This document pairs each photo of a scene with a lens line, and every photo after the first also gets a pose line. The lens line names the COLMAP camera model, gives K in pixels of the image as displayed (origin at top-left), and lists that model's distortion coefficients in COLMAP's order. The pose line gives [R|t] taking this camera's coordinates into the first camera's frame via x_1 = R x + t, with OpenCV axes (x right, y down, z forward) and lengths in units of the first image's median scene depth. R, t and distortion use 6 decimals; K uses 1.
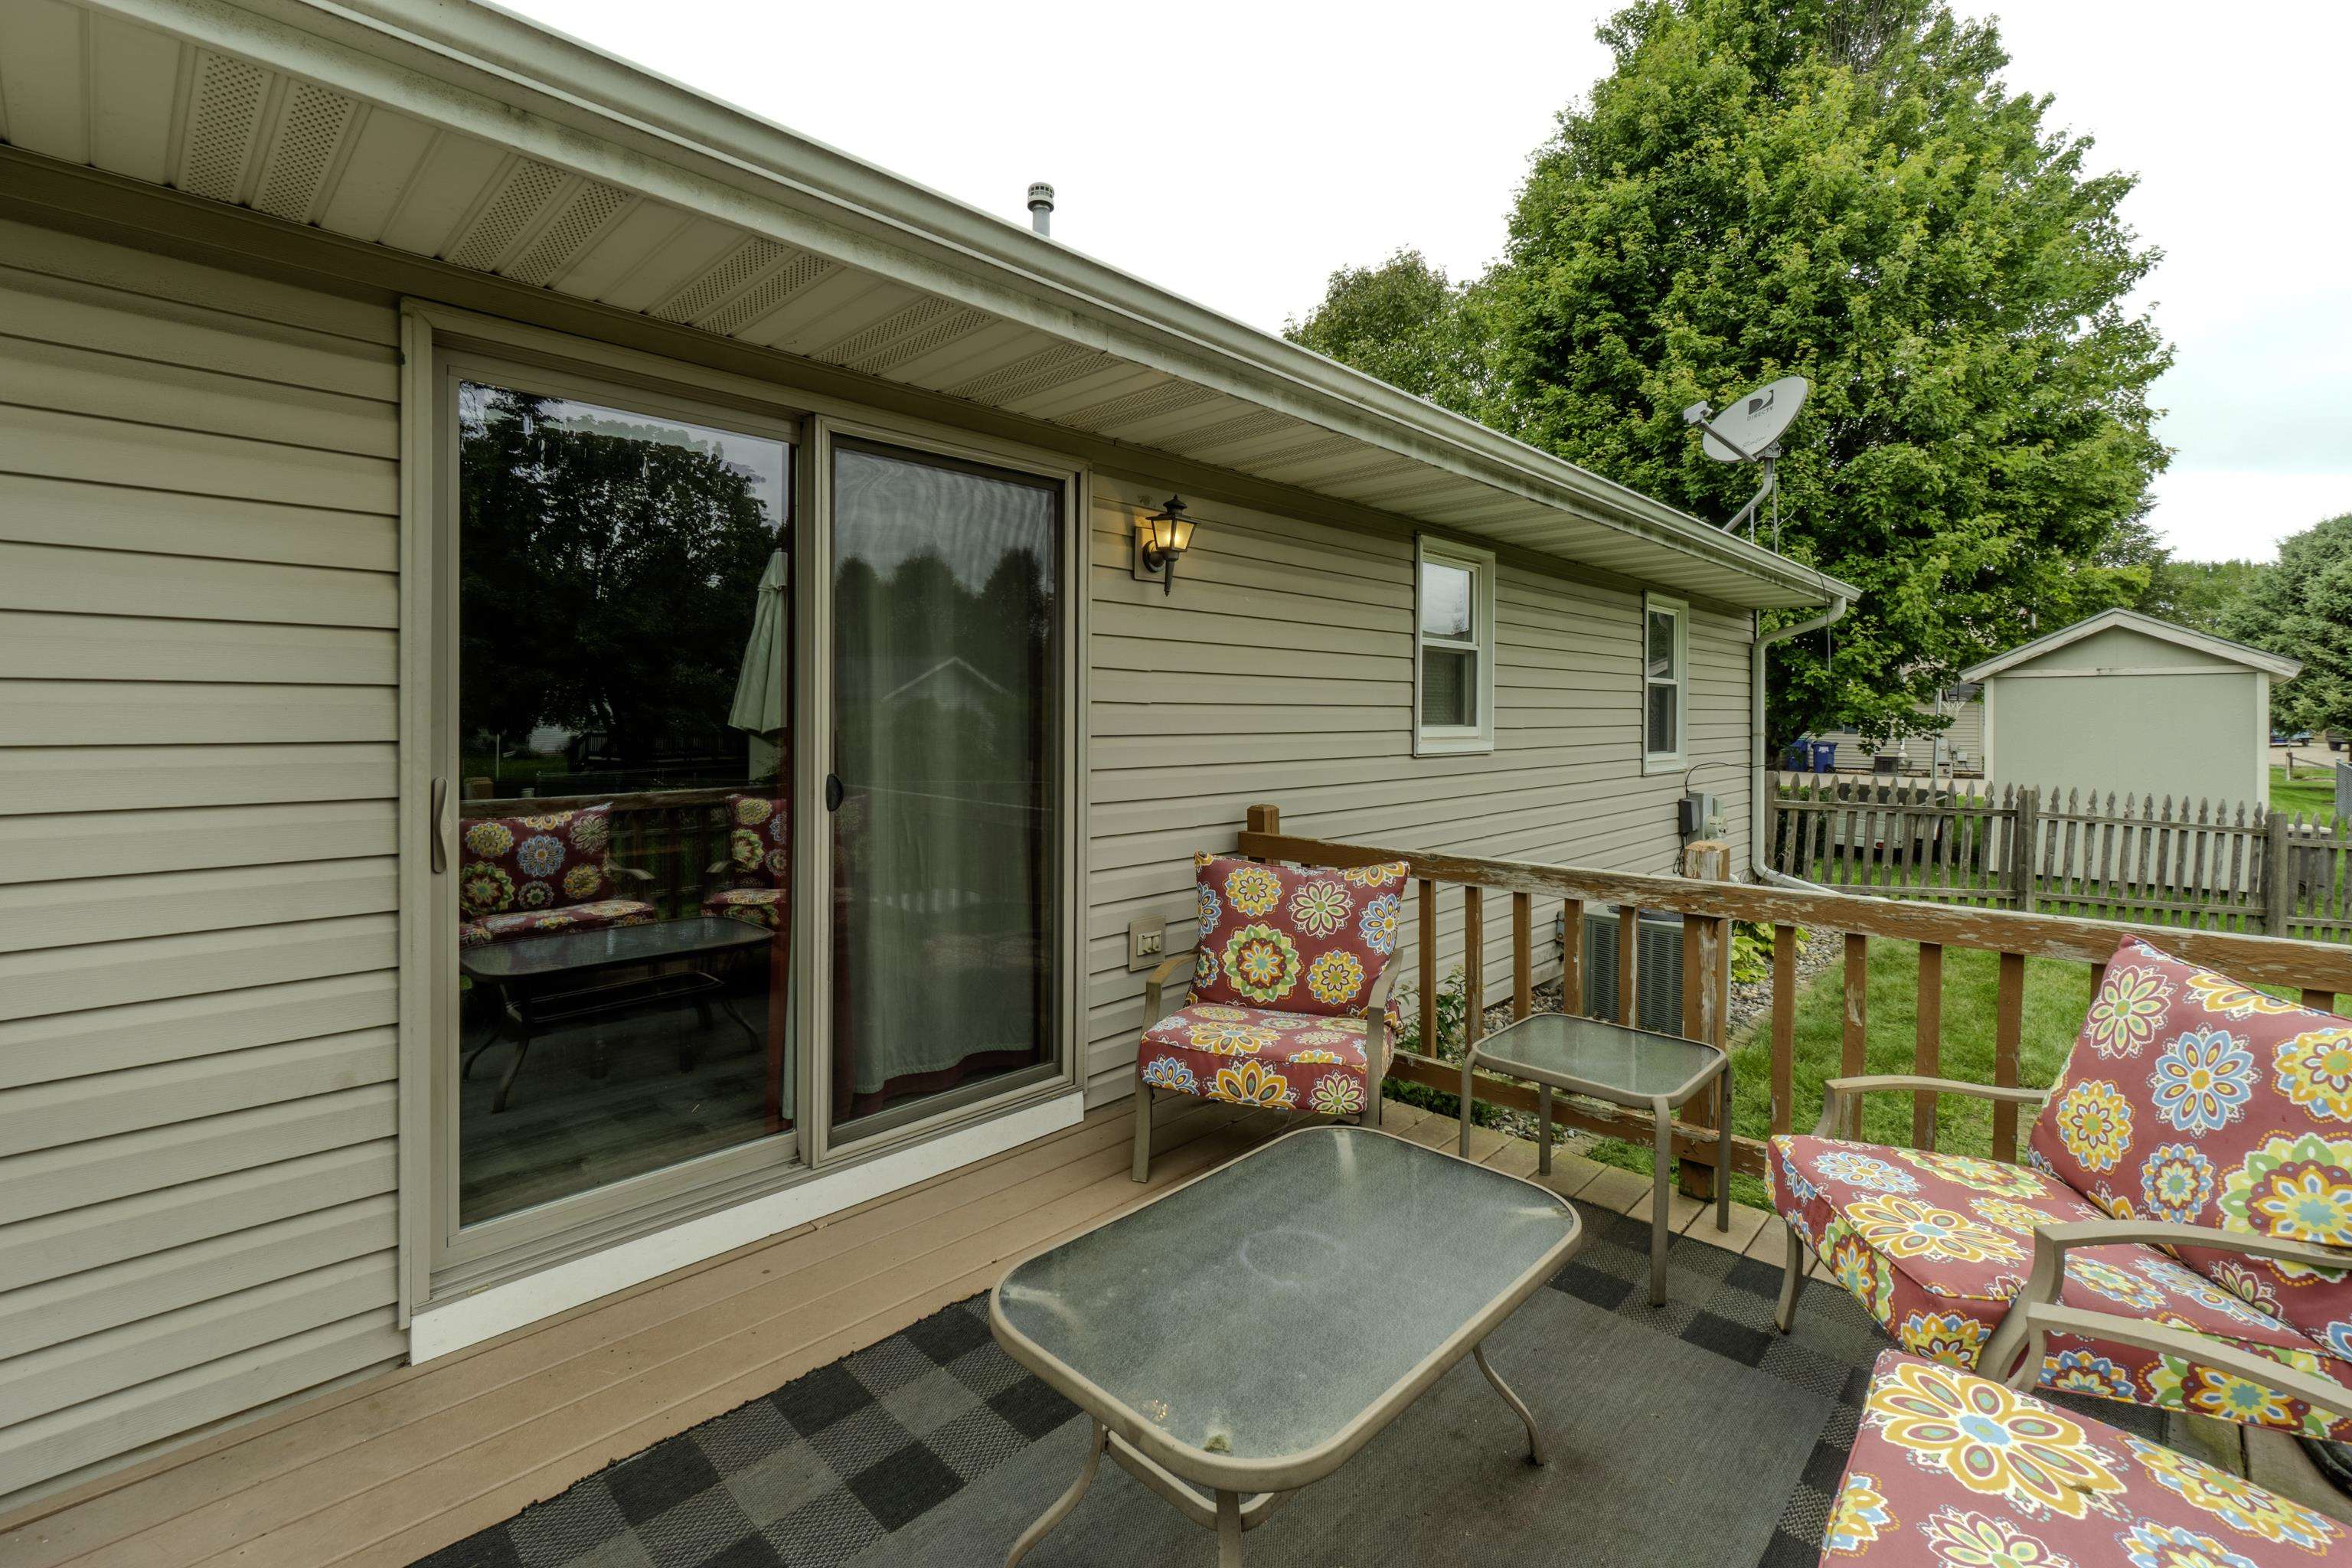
lens RADIAL K [[1034.5, 0, 1172.9], [0, 1034.5, 719.4], [0, 0, 1]] dist [0.001492, 0.000547]
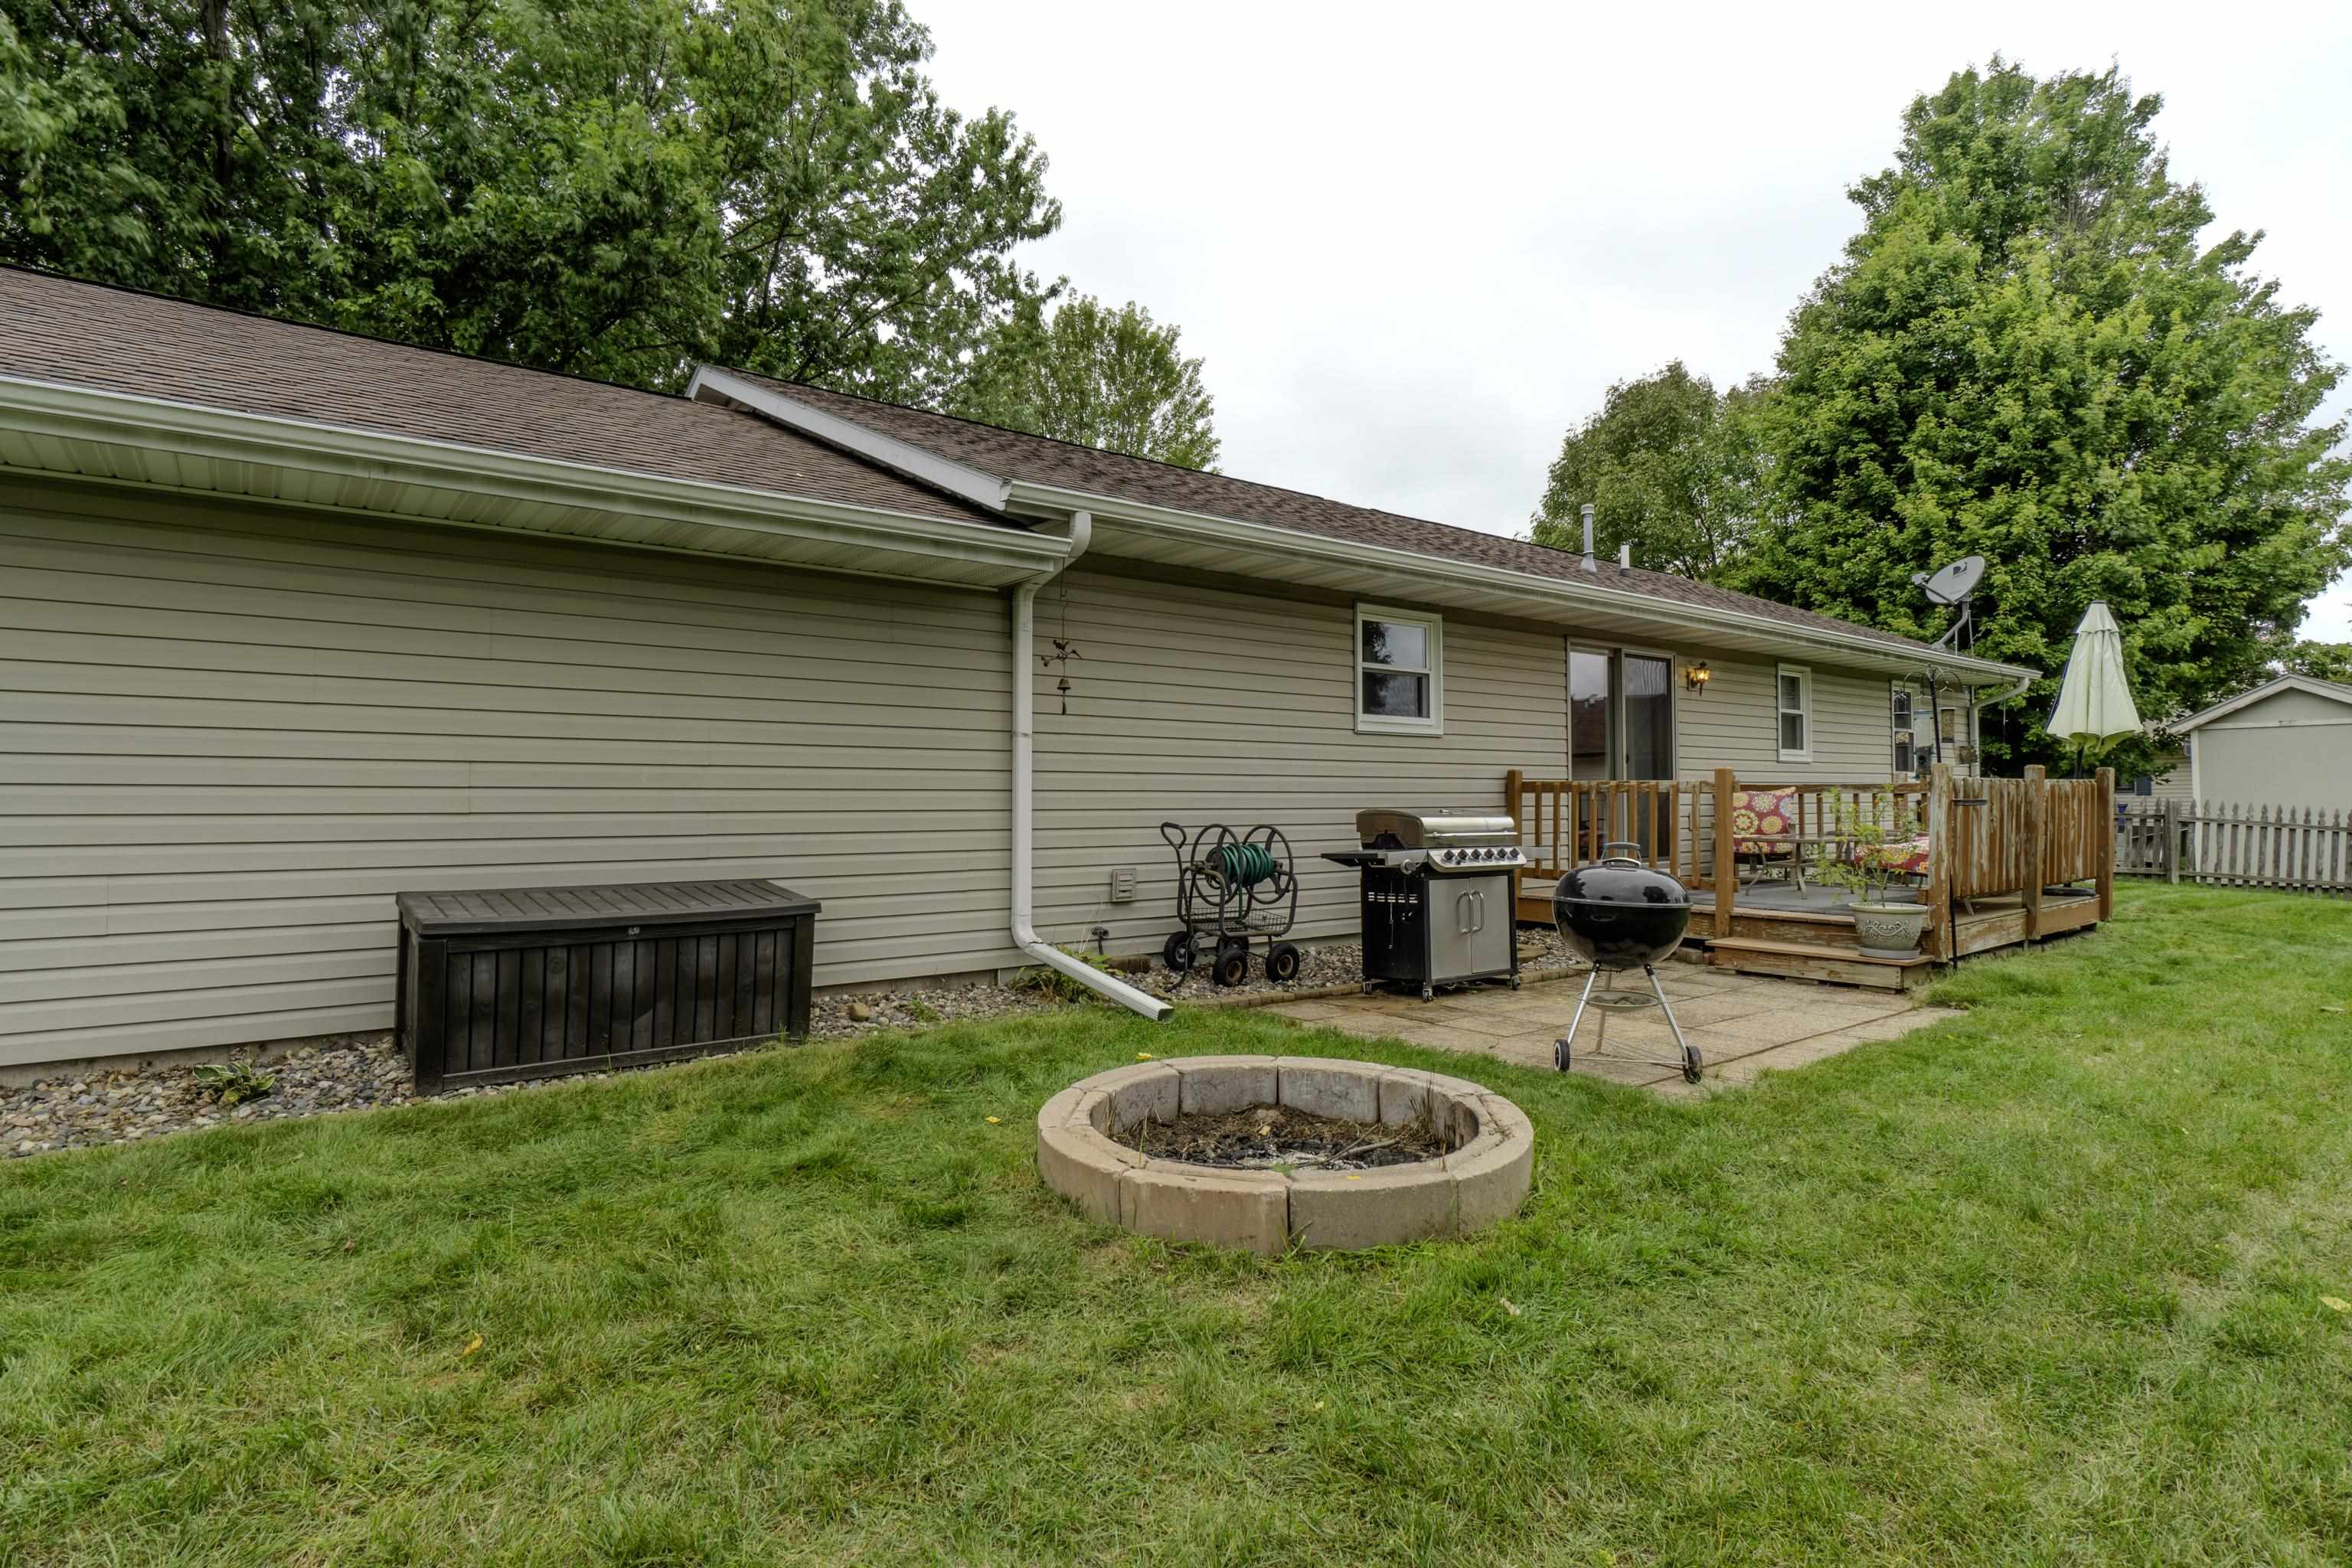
lens RADIAL K [[1312.2, 0, 1178.4], [0, 1312.2, 786.0], [0, 0, 1]] dist [-0.004568, -0.003514]
pose [[0.994901, -0.021301, -0.098586, -0.268791], [0.018513, 0.999405, -0.029116, 0.050523], [0.099147, 0.027143, 0.994702, -0.671383]]
